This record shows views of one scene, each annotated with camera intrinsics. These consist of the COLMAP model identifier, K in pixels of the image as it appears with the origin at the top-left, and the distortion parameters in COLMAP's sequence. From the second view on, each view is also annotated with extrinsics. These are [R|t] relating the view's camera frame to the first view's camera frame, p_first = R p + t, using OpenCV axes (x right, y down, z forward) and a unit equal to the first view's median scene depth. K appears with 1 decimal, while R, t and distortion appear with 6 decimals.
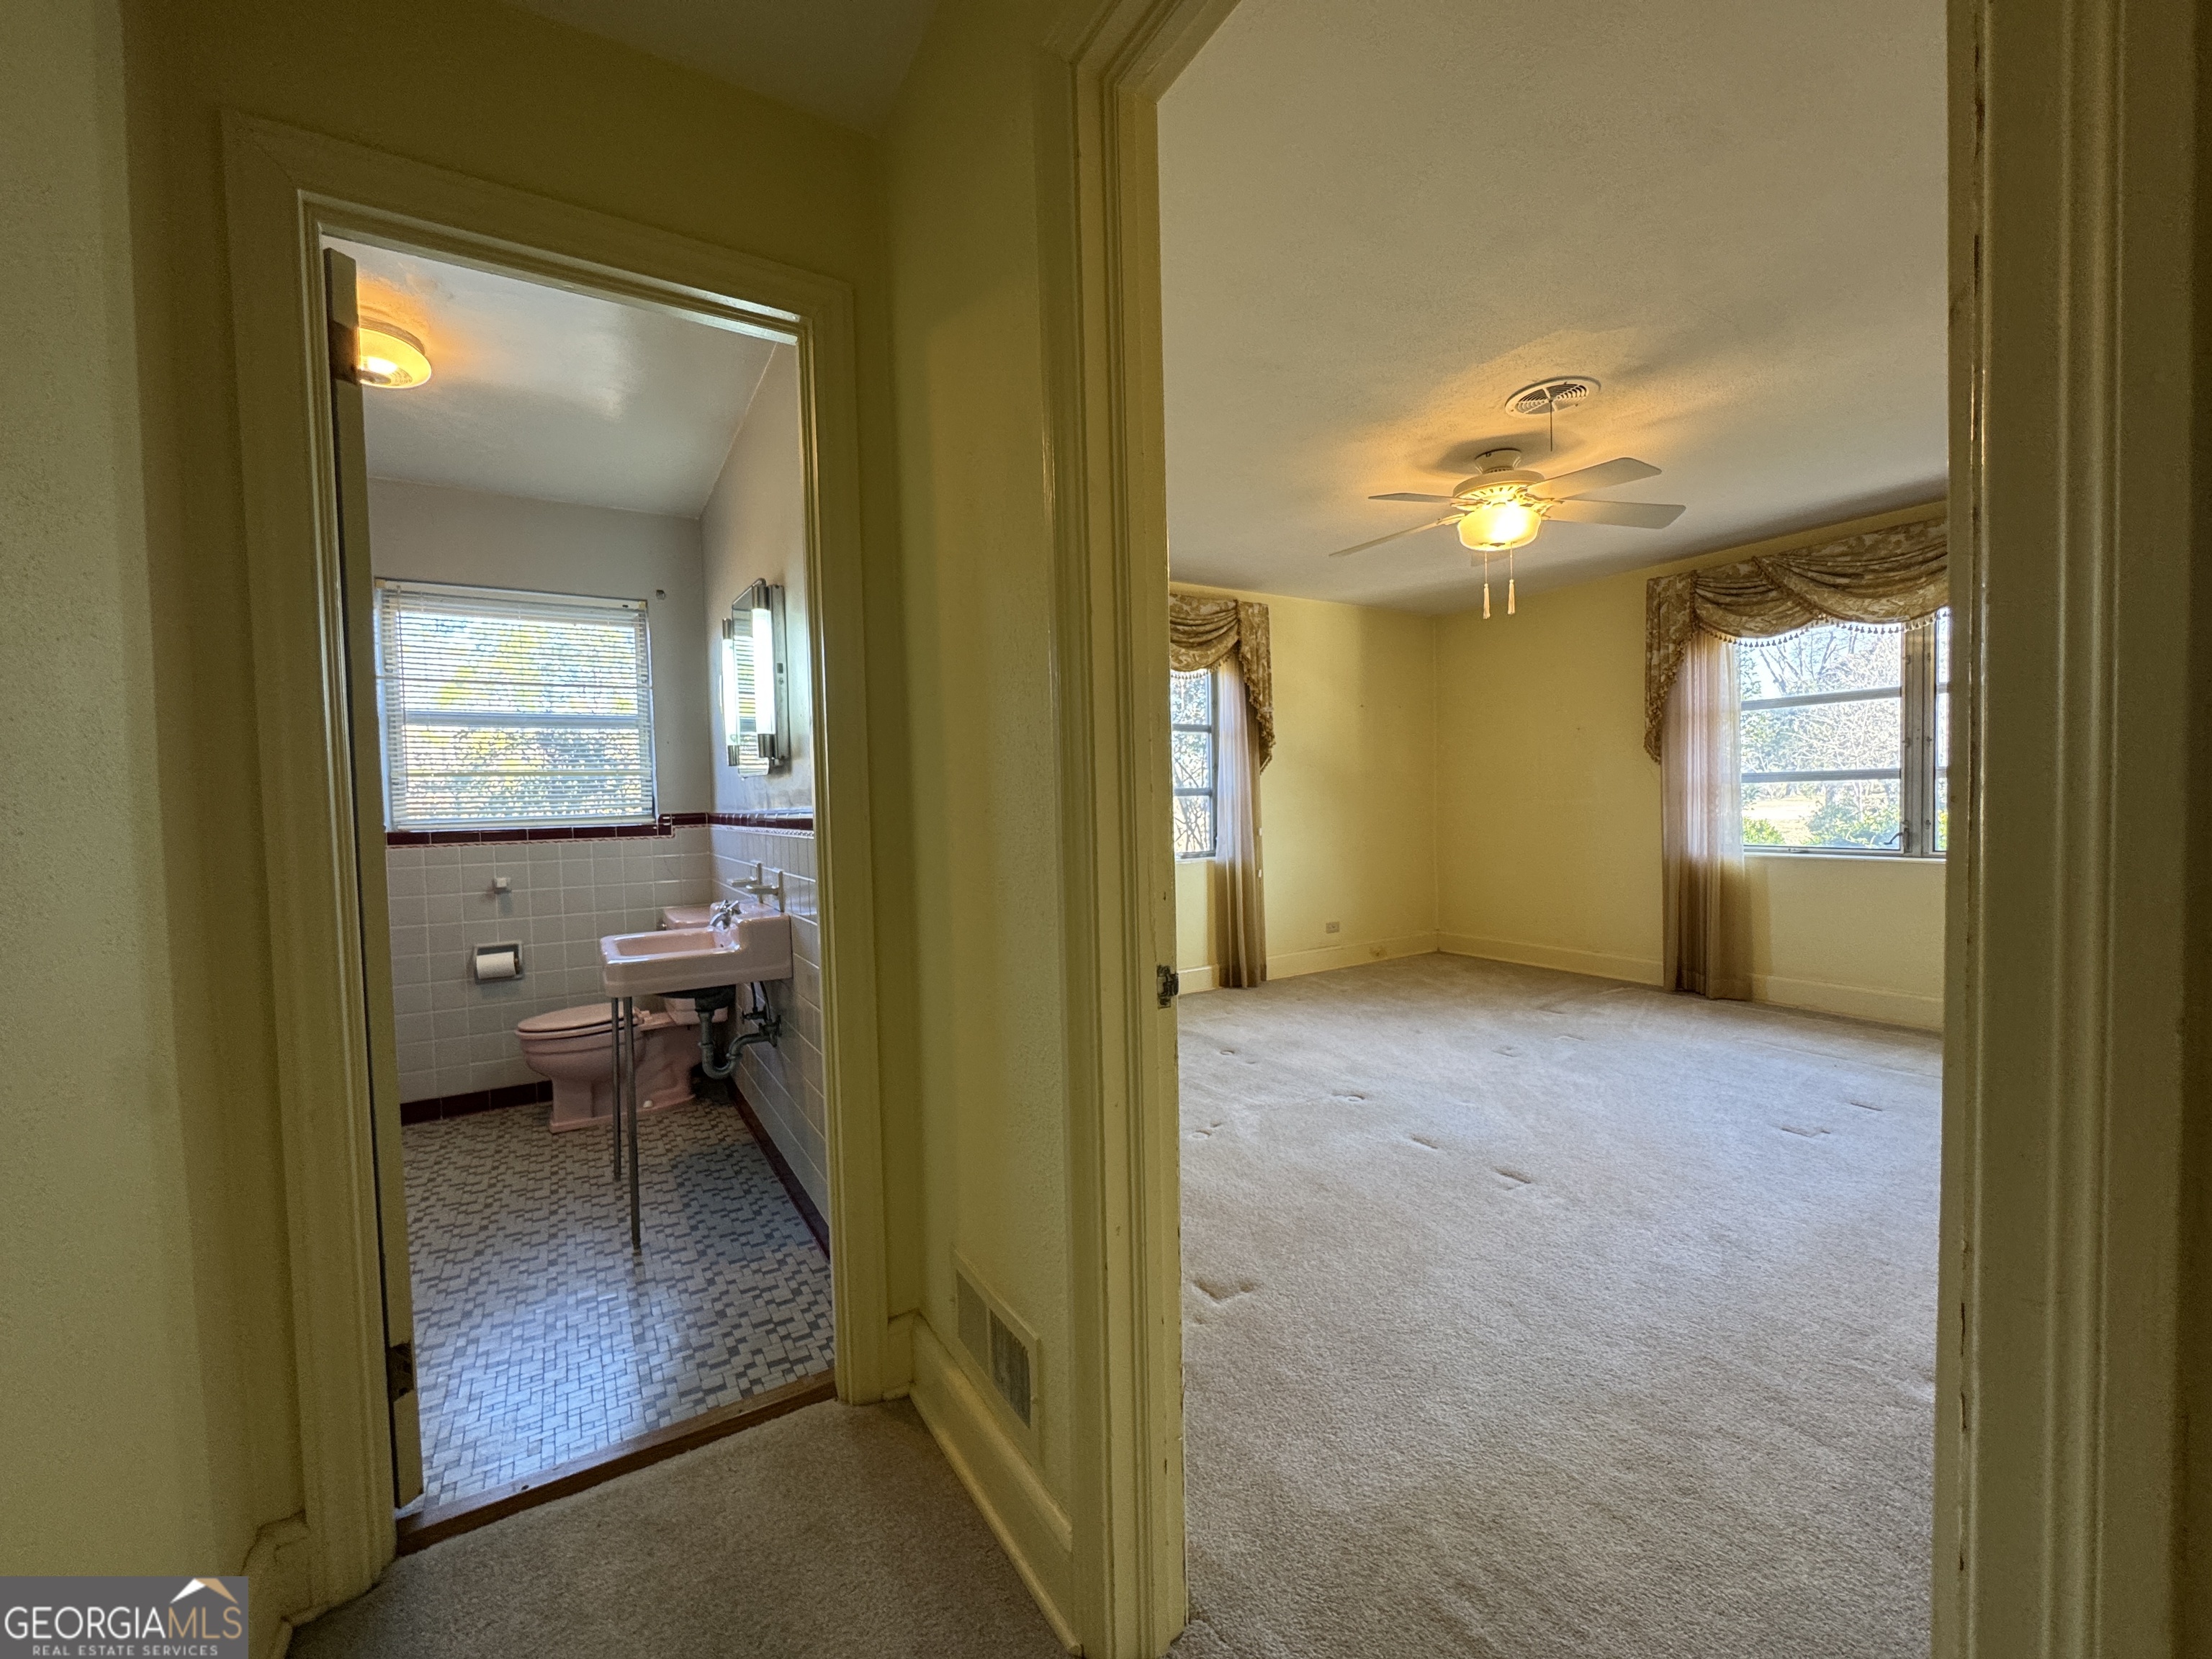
lens RADIAL K [[886.9, 0, 1116.1], [0, 886.9, 830.6], [0, 0, 1]] dist [-0.005527, 0.000540]
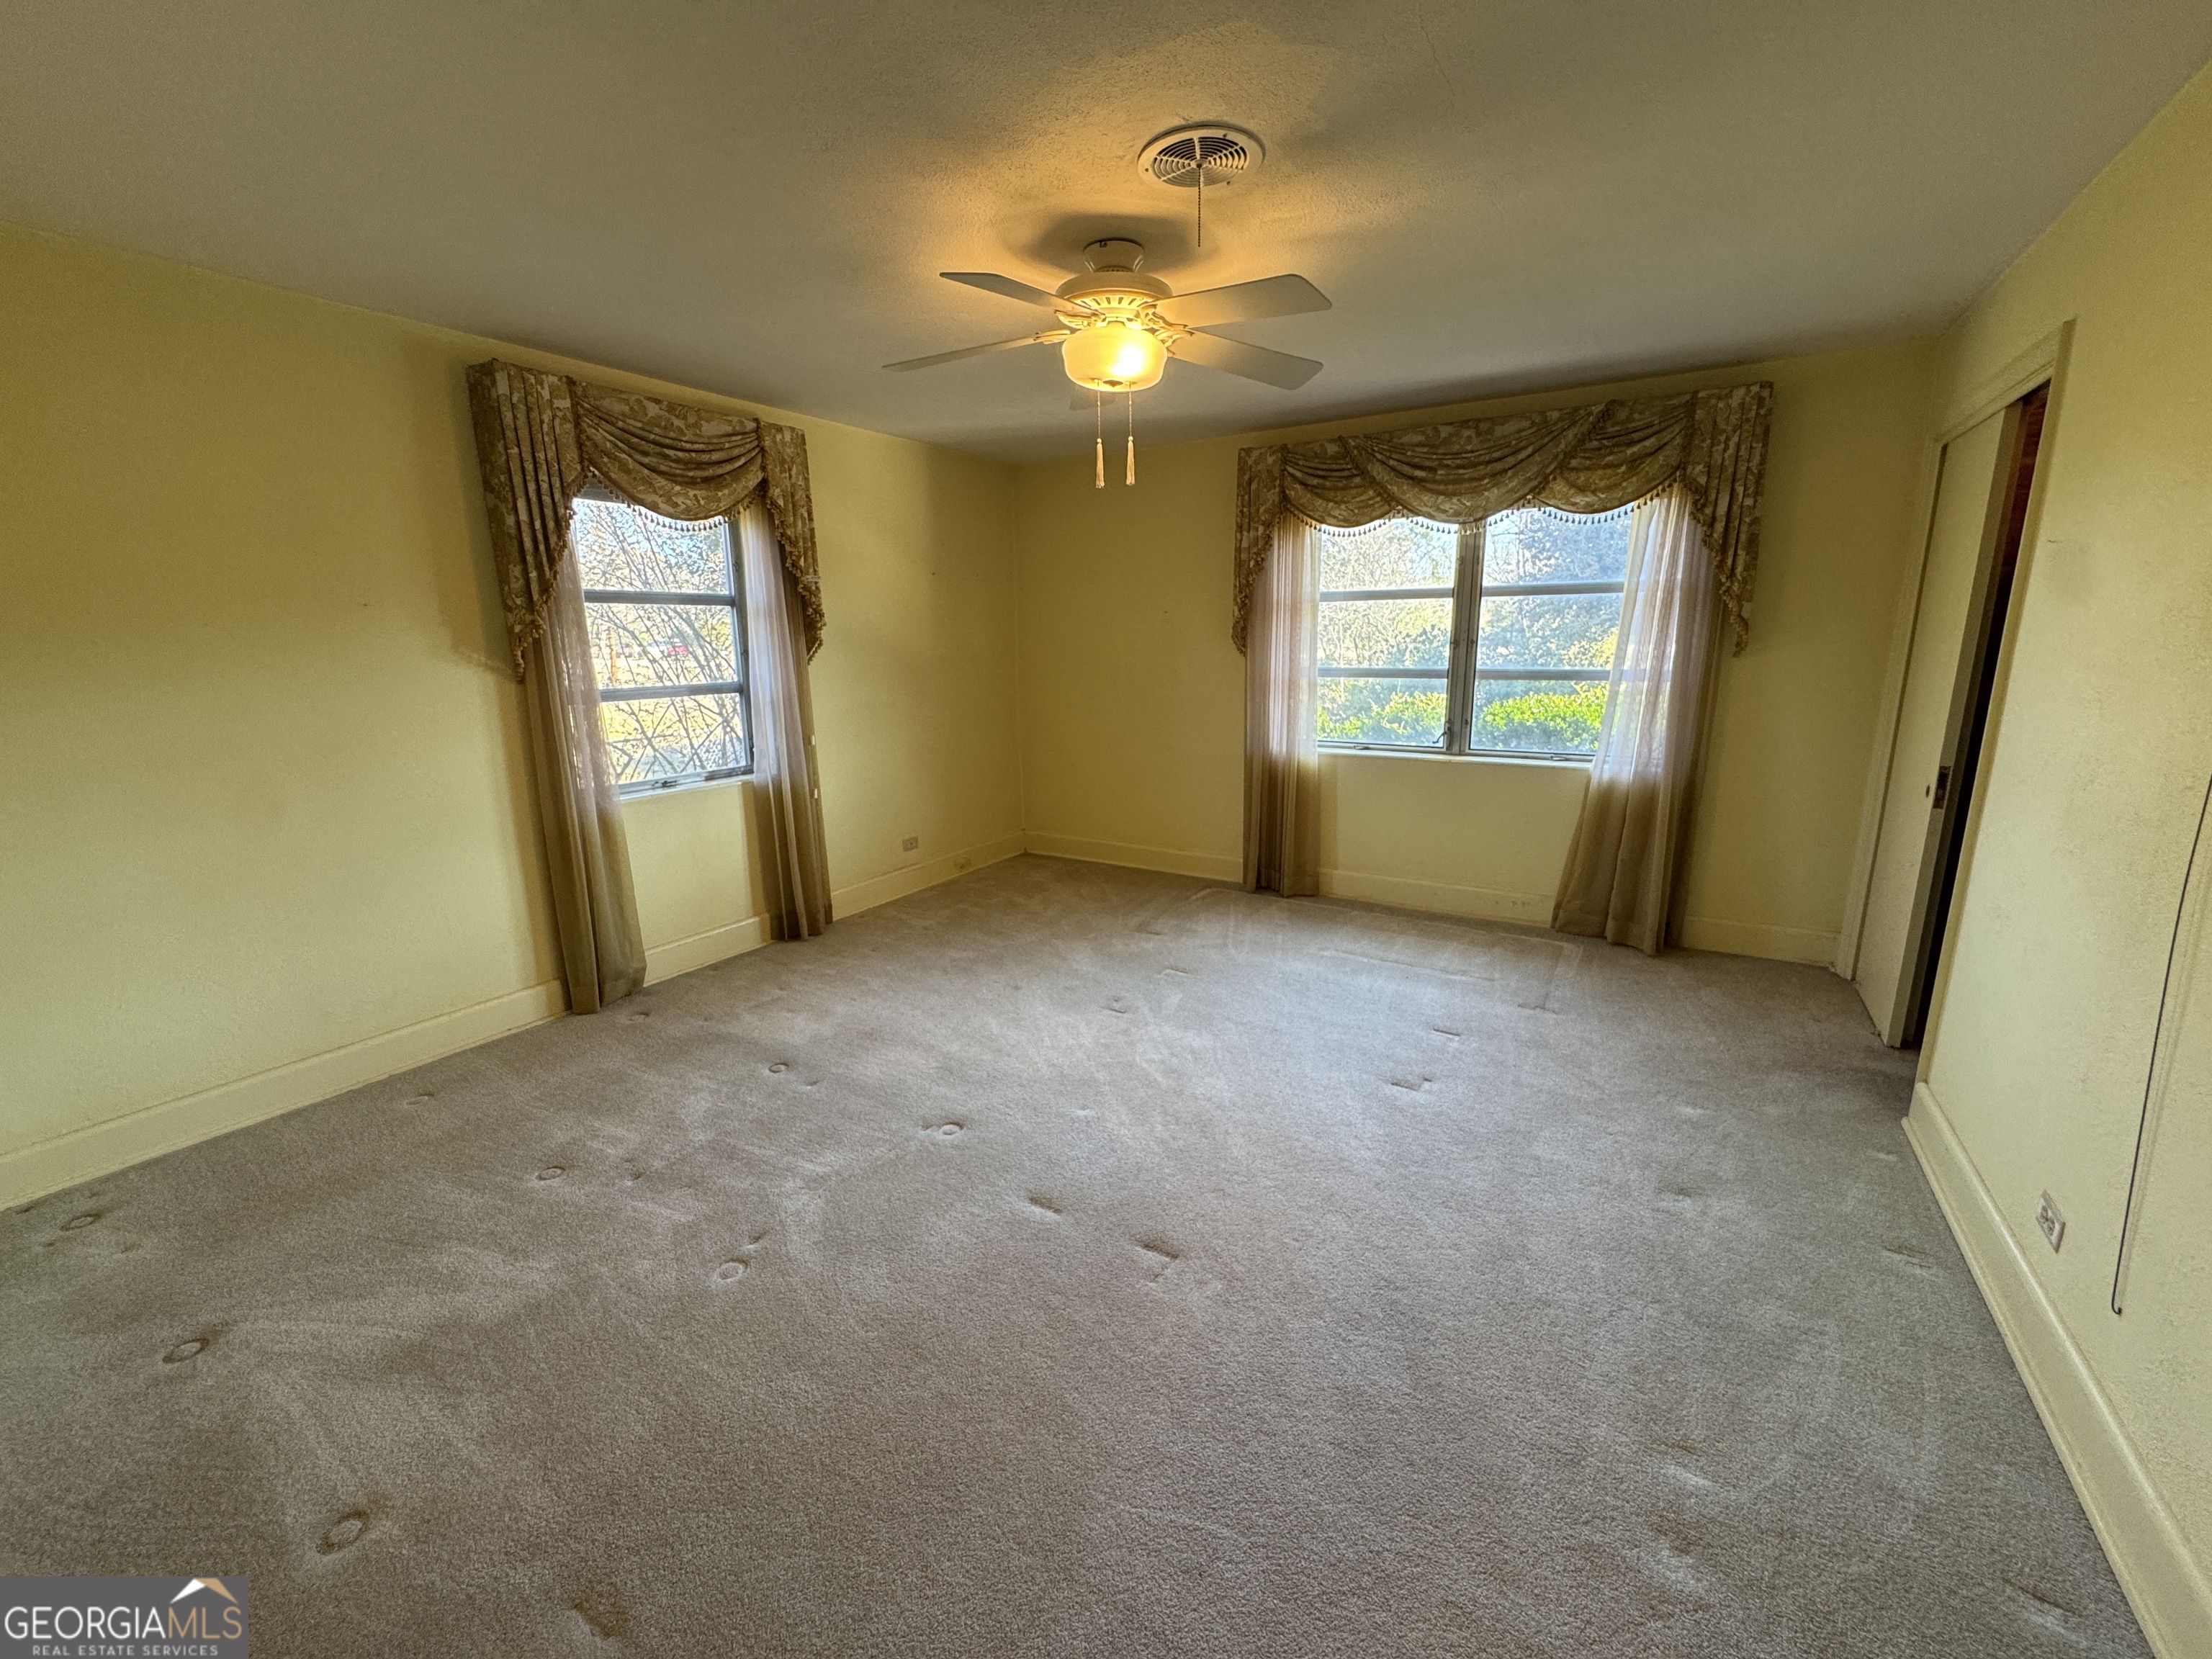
lens RADIAL K [[886.9, 0, 1105.7], [0, 886.9, 835.8], [0, 0, 1]] dist [-0.005527, 0.000540]
pose [[0.896028, -0.084214, 0.435938, 0.068137], [0.005579, 0.983905, 0.178603, -0.078531], [-0.443963, -0.157601, 0.882077, 0.272981]]
